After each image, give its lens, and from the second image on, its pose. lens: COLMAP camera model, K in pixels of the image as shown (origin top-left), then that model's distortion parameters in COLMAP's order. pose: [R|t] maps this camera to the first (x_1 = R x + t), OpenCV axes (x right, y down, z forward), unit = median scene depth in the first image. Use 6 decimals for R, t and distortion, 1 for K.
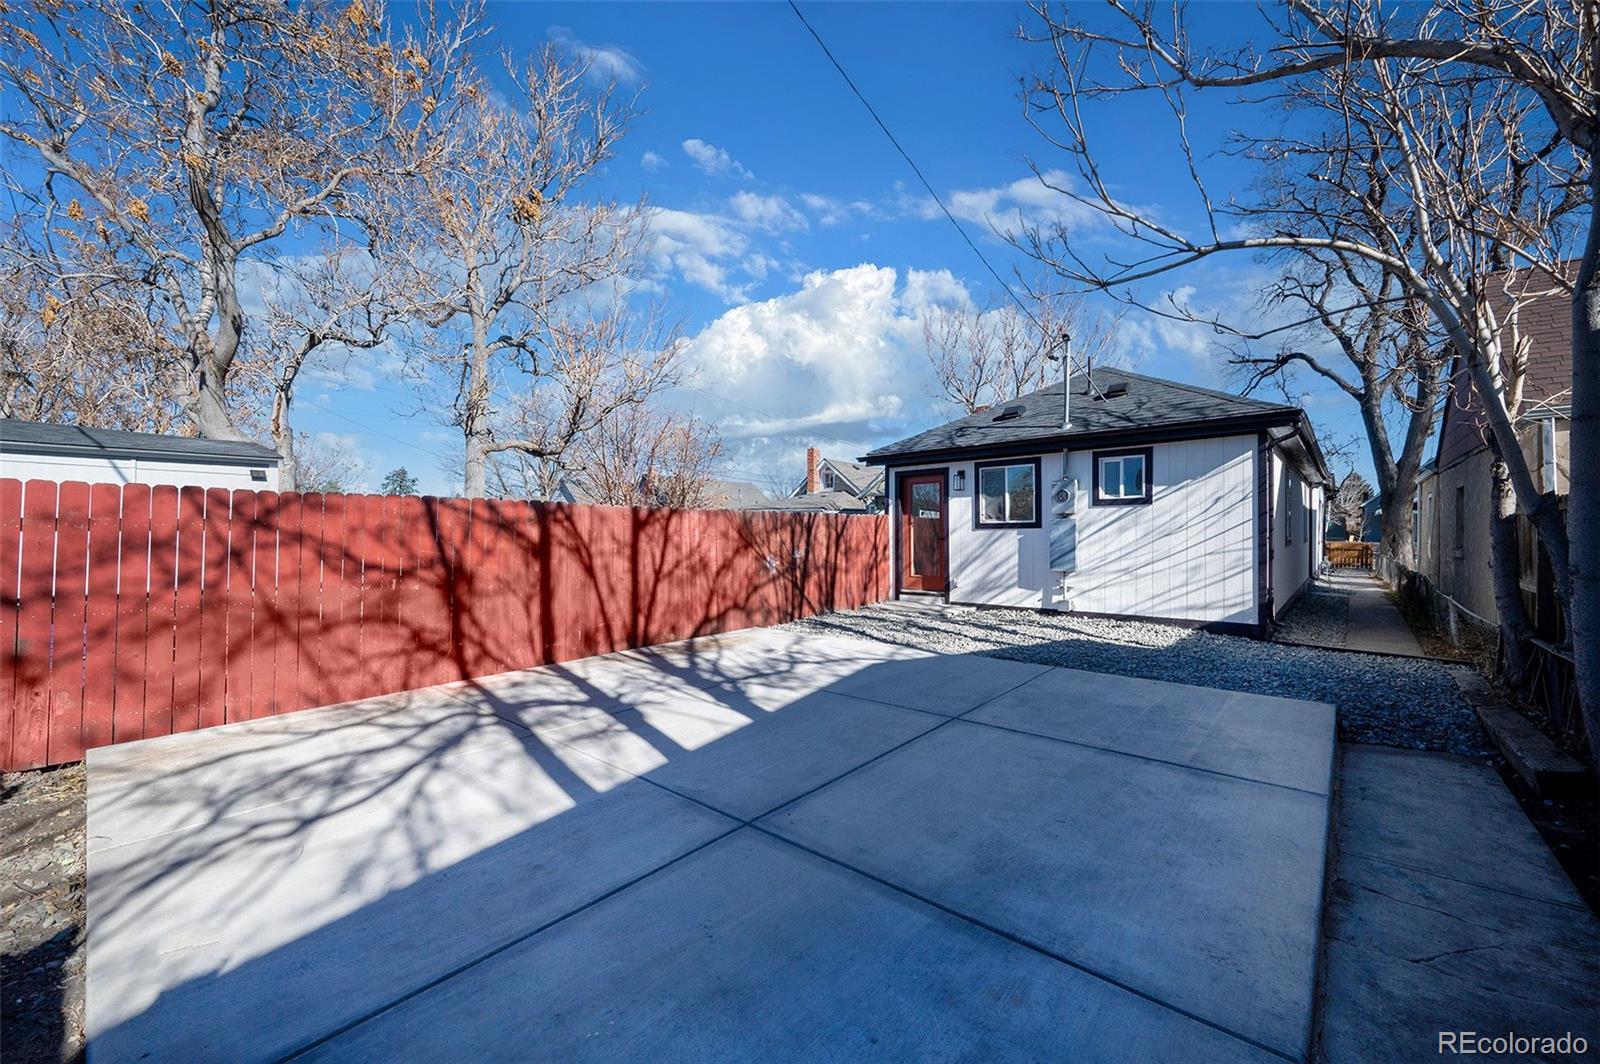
lens RADIAL K [[613.5, 0, 800.0], [0, 613.5, 532.0], [0, 0, 1]] dist [0.002150, 0.000108]
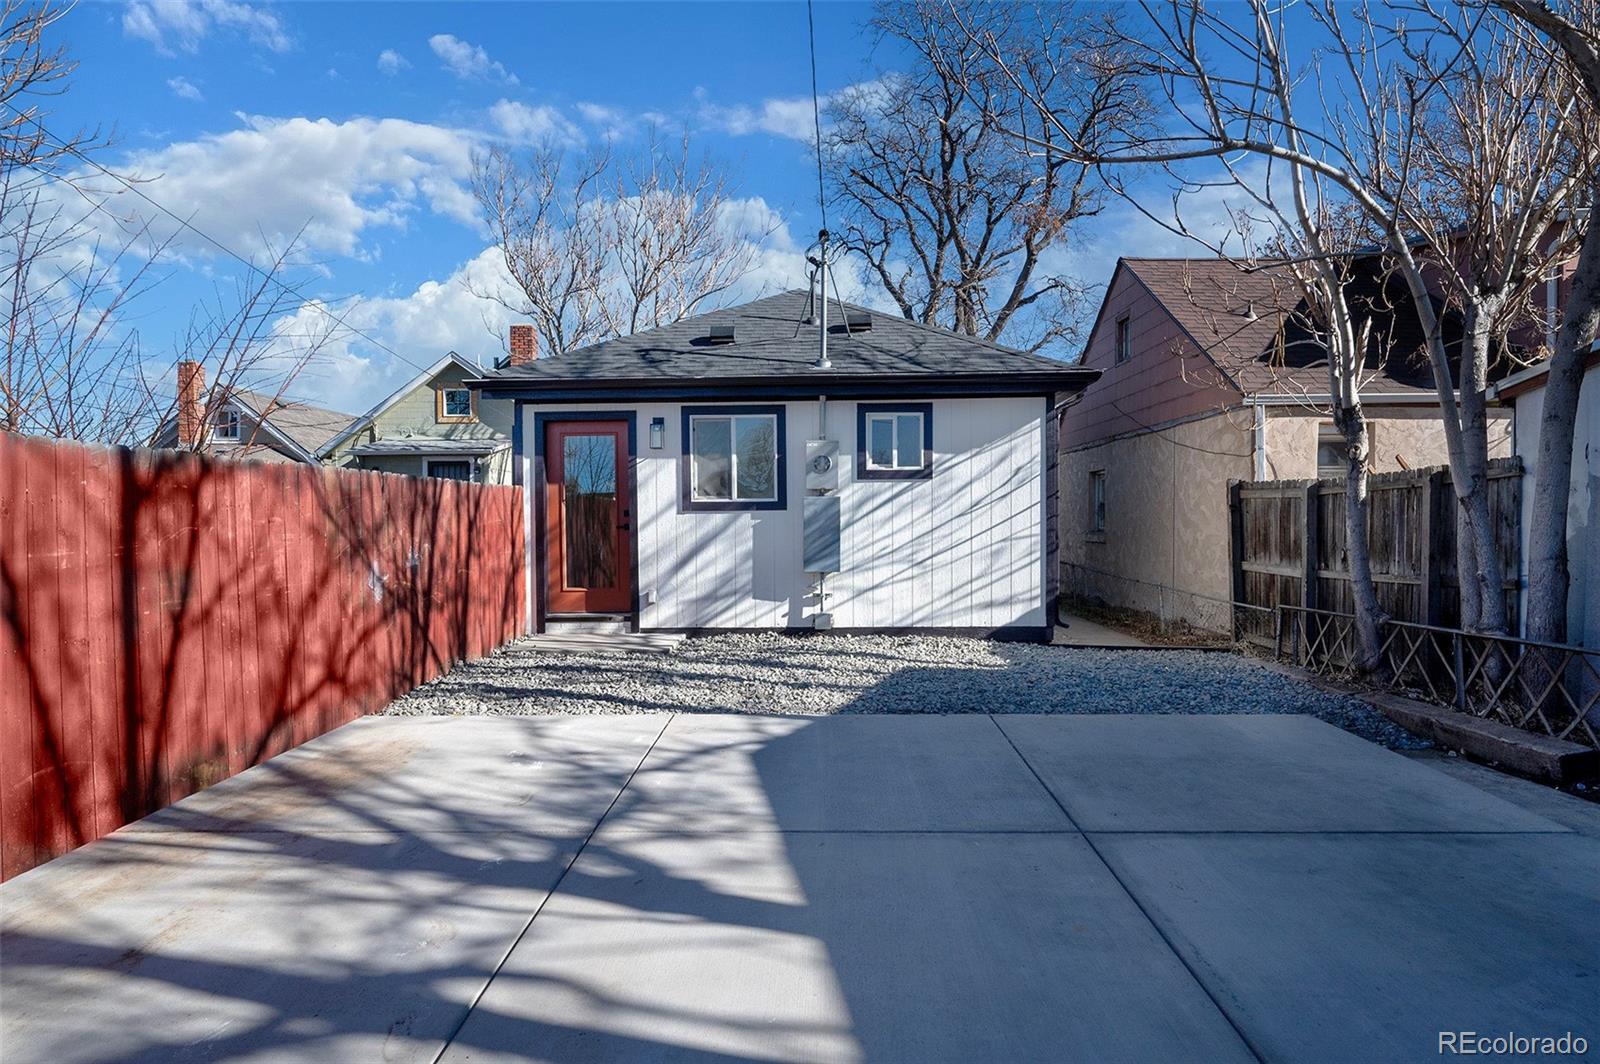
lens RADIAL K [[877.3, 0, 800.0], [0, 877.3, 532.0], [0, 0, 1]] dist [-0.003230, 0.000455]
pose [[0.771566, -0.010926, 0.636055, -0.220368], [0.000277, 0.999858, 0.016839, 0.001927], [-0.636149, -0.012816, 0.771460, 0.243449]]
